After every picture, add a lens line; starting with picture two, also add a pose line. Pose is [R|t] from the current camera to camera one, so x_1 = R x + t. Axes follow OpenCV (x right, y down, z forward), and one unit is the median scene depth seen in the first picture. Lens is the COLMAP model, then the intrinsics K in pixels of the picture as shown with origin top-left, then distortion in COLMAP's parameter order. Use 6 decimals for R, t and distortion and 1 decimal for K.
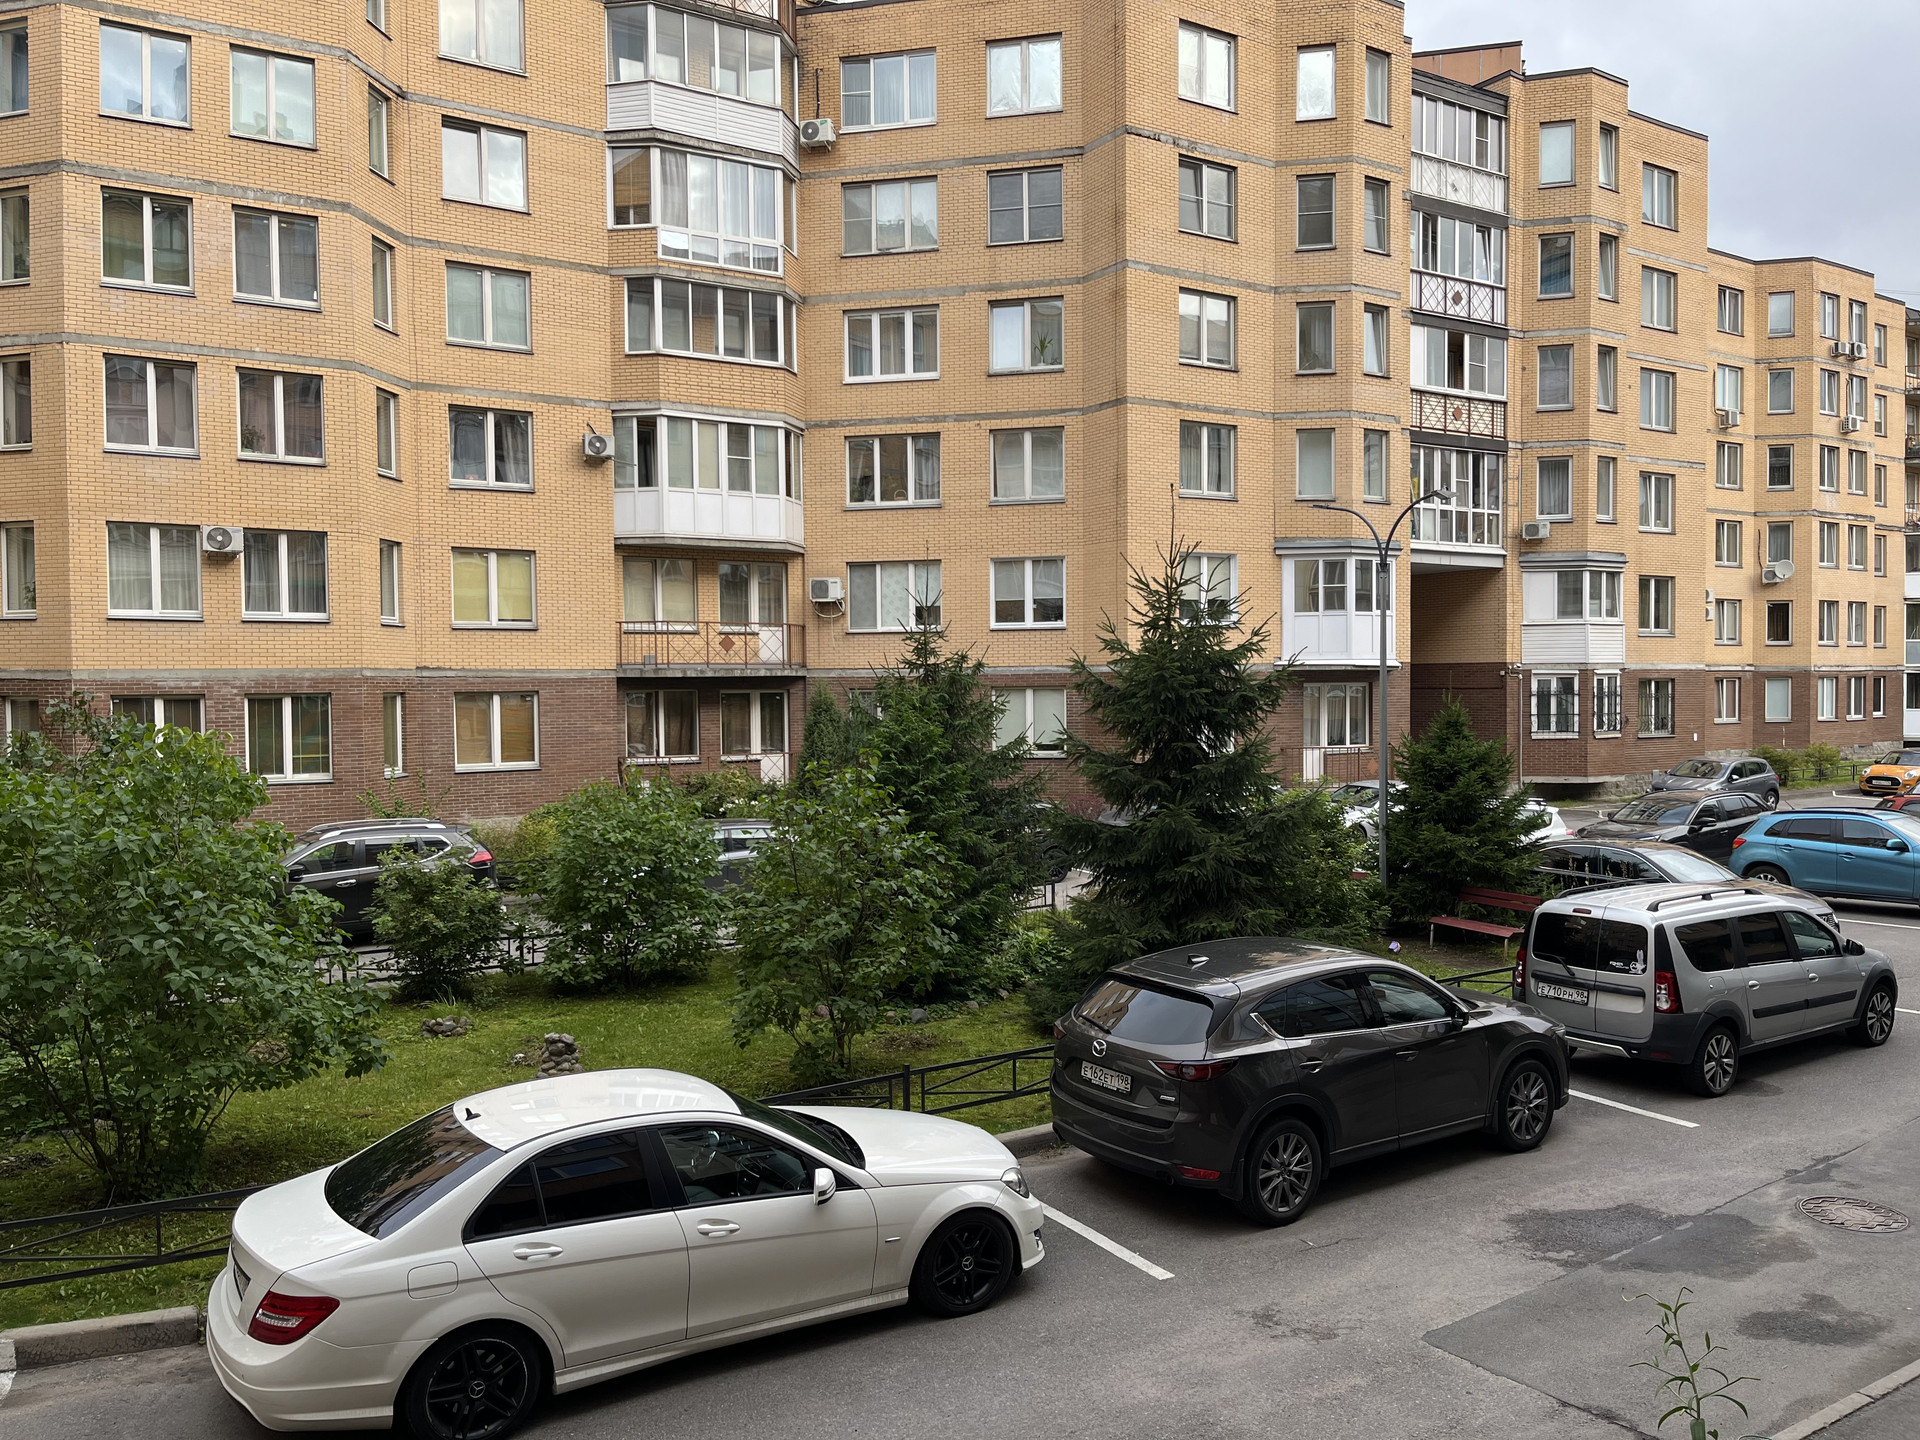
lens RADIAL K [[1475.5, 0, 962.3], [0, 1475.5, 720.2], [0, 0, 1]] dist [0.028810, -0.041643]
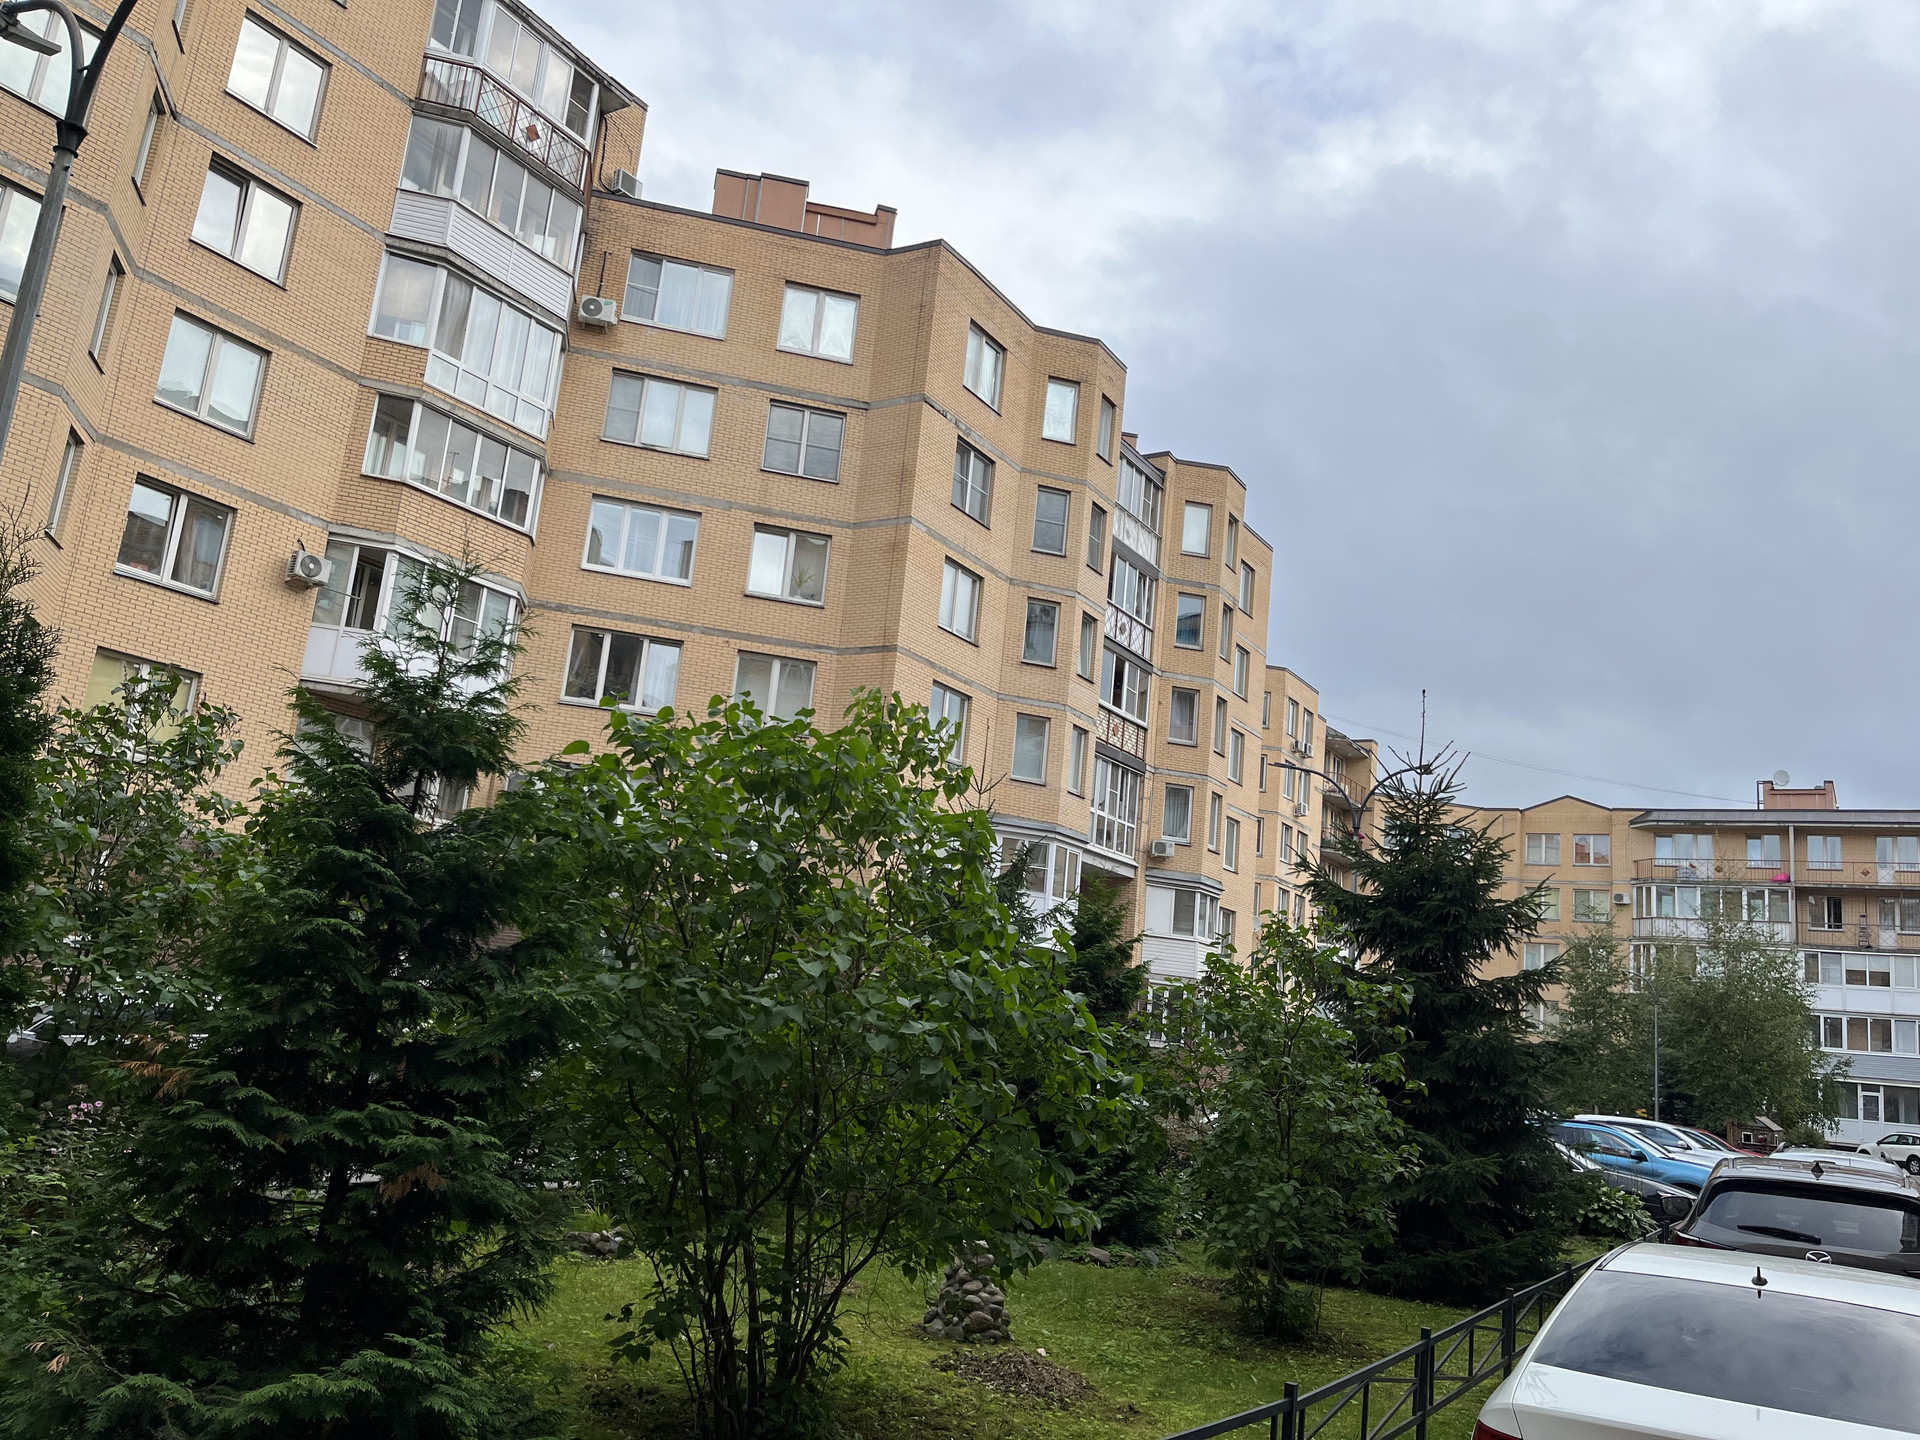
lens RADIAL K [[1475.5, 0, 968.8], [0, 1475.5, 716.7], [0, 0, 1]] dist [0.028810, -0.041643]
pose [[0.885870, 0.191433, 0.422596, -0.241213], [-0.096715, 0.967088, -0.235343, 0.052725], [-0.453740, 0.167612, 0.875229, 0.112874]]
